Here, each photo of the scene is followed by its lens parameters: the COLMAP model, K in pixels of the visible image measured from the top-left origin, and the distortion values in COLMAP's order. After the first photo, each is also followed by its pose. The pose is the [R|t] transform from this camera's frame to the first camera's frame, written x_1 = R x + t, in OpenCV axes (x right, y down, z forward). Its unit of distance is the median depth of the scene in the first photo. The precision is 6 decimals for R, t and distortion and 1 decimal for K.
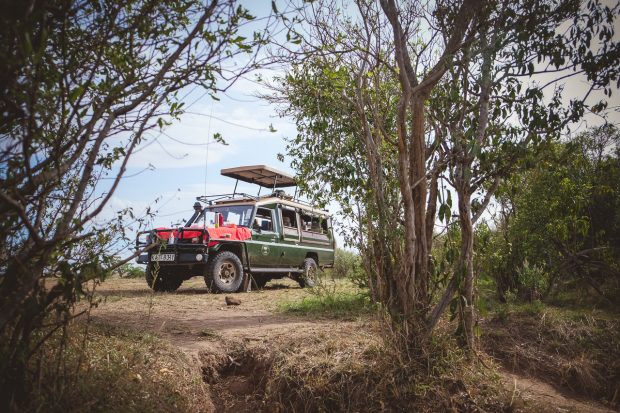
lens RADIAL K [[641.2, 0, 310.1], [0, 641.2, 206.2], [0, 0, 1]] dist [-0.006428, 0.000000]
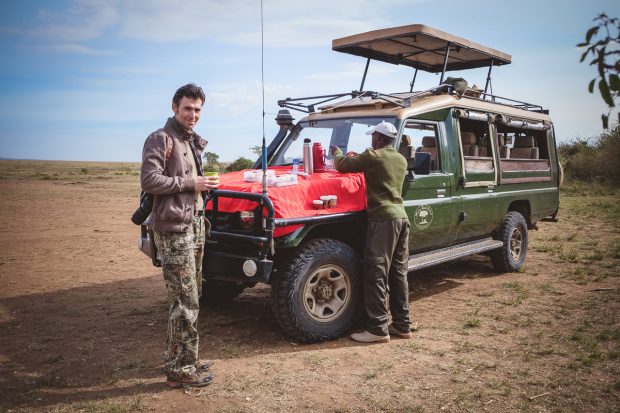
lens RADIAL K [[641.2, 0, 310.5], [0, 641.2, 206.7], [0, 0, 1]] dist [-0.006428, 0.000000]
pose [[0.966905, 0.018509, -0.254464, -0.029309], [0.030692, 0.981684, 0.188028, -0.024284], [0.253283, -0.189615, 0.948627, 0.512269]]
